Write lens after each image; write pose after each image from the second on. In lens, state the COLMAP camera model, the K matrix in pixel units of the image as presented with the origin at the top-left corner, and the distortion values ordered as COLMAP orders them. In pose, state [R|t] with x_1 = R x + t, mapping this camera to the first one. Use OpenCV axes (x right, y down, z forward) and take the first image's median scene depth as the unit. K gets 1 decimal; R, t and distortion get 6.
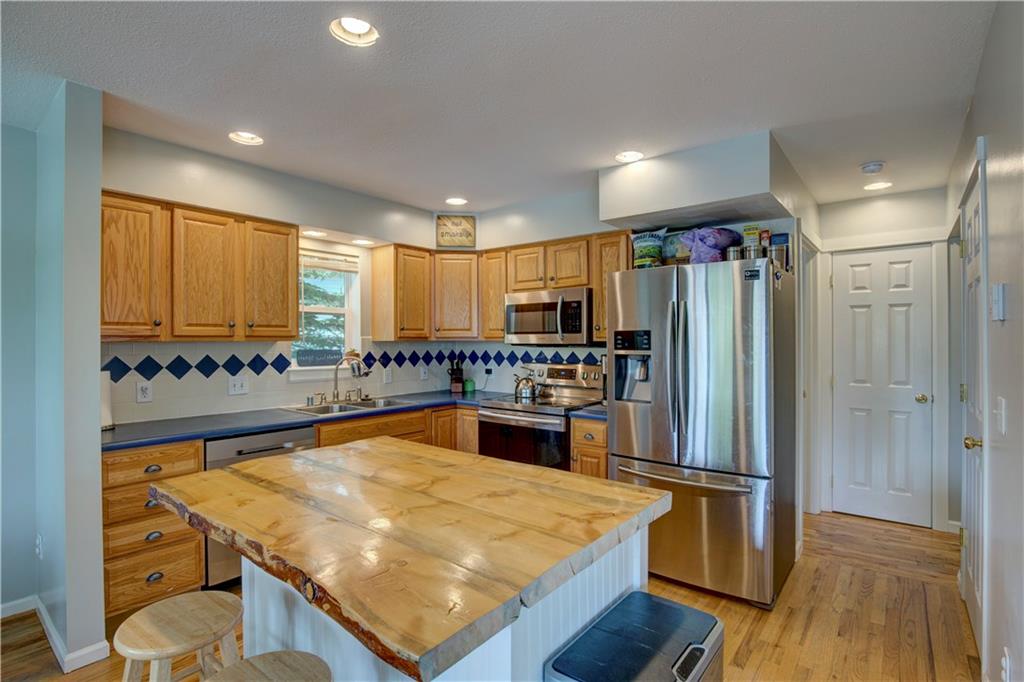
lens RADIAL K [[497.1, 0, 510.3], [0, 497.1, 340.6], [0, 0, 1]] dist [-0.015311, 0.000175]
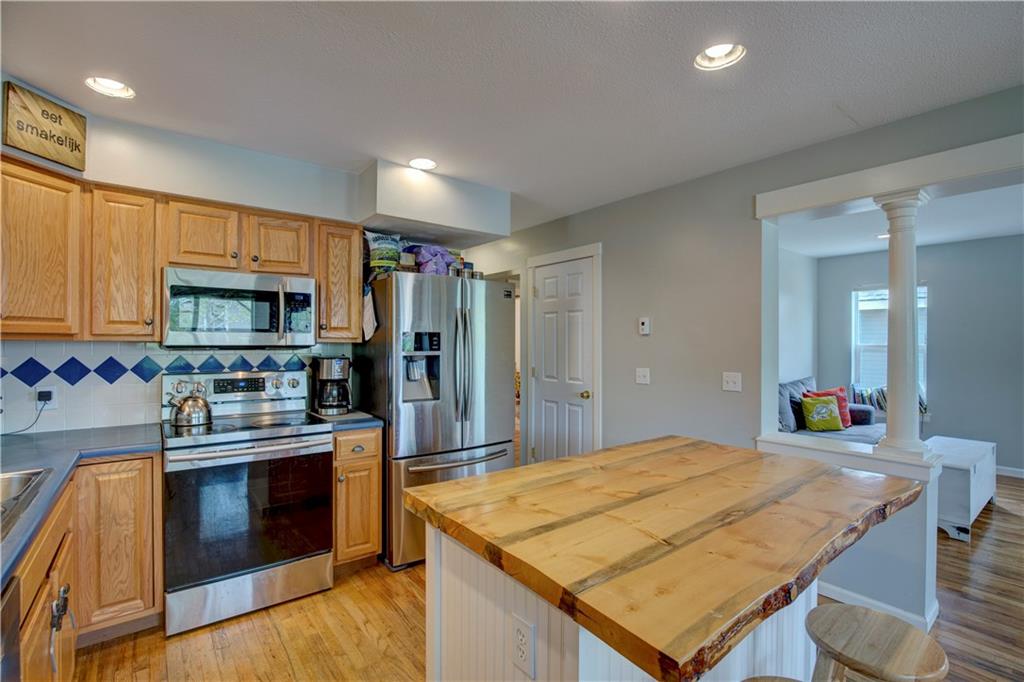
lens RADIAL K [[468.1, 0, 515.1], [0, 468.1, 339.7], [0, 0, 1]] dist [-0.032823, 0.003612]
pose [[0.218827, 0.009532, 0.975717, -0.538981], [-0.002966, 0.999954, -0.009104, 0.003274], [-0.975759, -0.000902, 0.218846, 0.486471]]
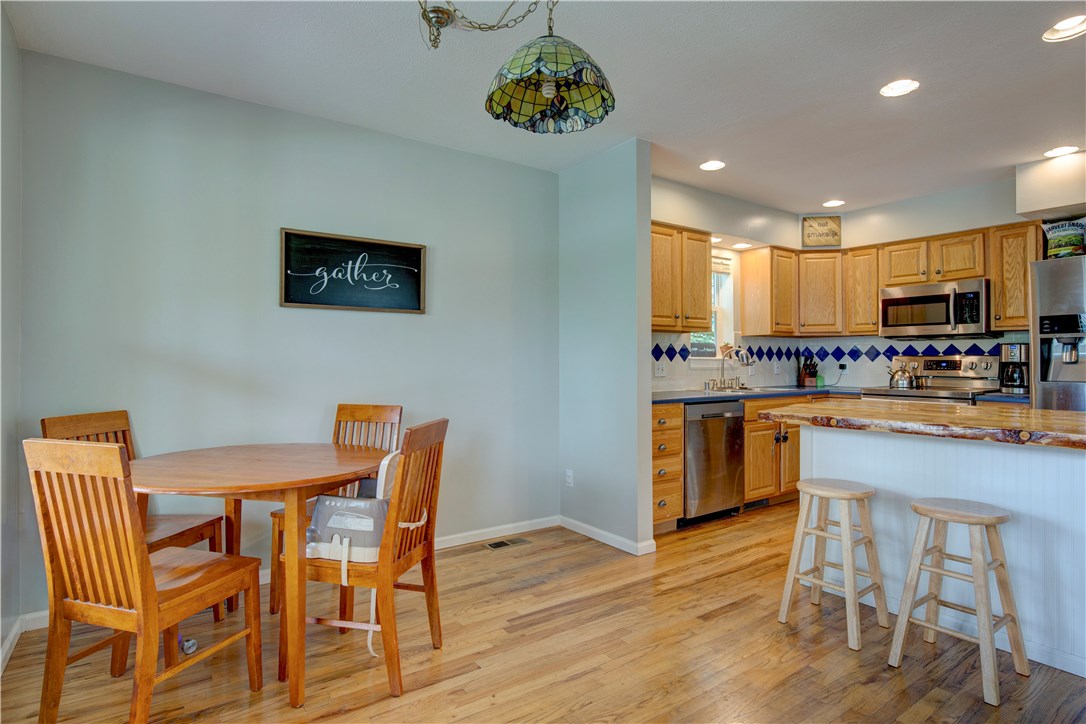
lens RADIAL K [[571.0, 0, 546.6], [0, 571.0, 360.7], [0, 0, 1]] dist [-0.026138, 0.008740]
pose [[0.963482, 0.000579, -0.267773, -0.408333], [-0.000788, 0.999999, -0.000672, 0.065318], [0.267773, 0.000858, 0.963482, -0.373892]]
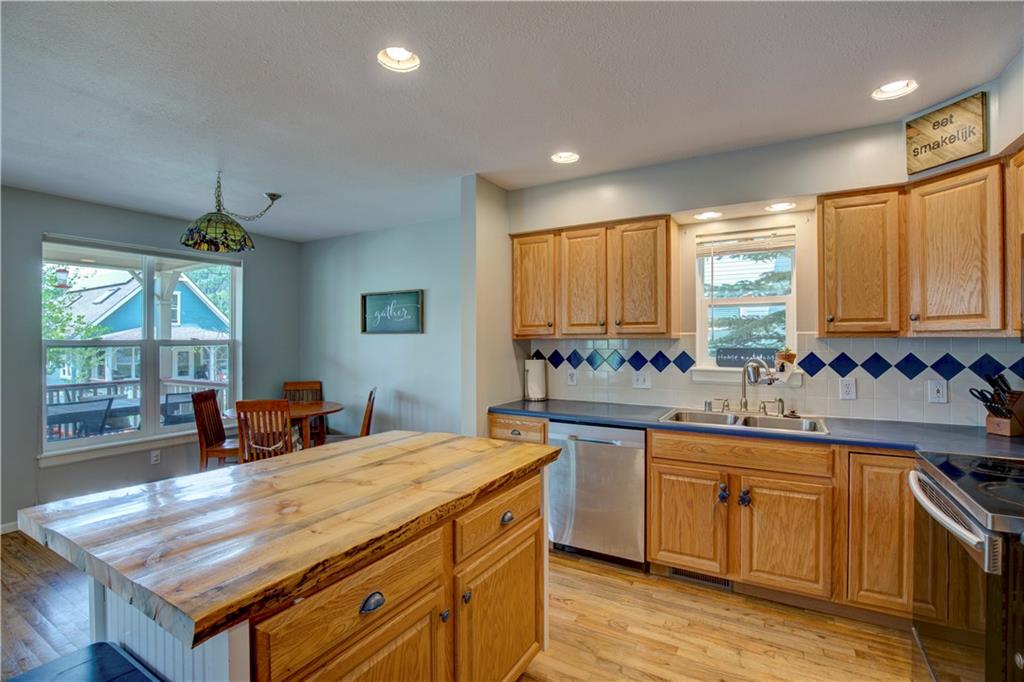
lens RADIAL K [[468.1, 0, 514.6], [0, 468.1, 340.8], [0, 0, 1]] dist [-0.032823, 0.003612]
pose [[0.153433, 0.004508, -0.988149, 0.363364], [0.003236, 0.999982, 0.005065, 0.000510], [0.988154, -0.003975, 0.153416, 0.531899]]
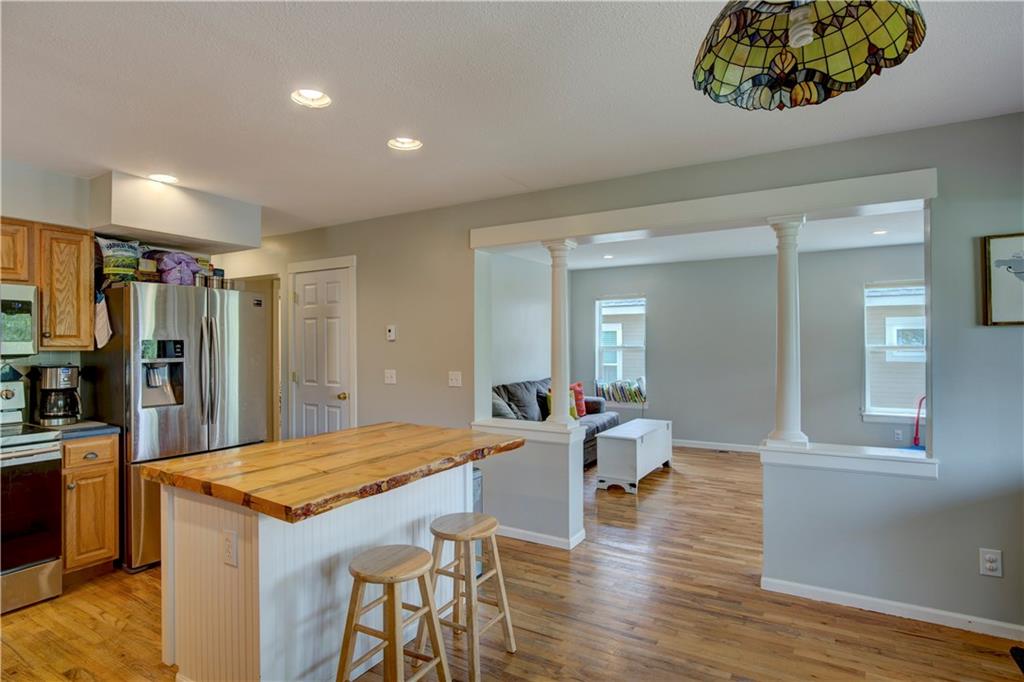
lens RADIAL K [[538.4, 0, 513.6], [0, 538.4, 339.4], [0, 0, 1]] dist [-0.026138, 0.008740]
pose [[-0.146064, 0.011068, 0.989213, -0.822329], [0.005434, 0.999931, -0.010385, -0.004405], [-0.989260, 0.003858, -0.146114, 0.340151]]
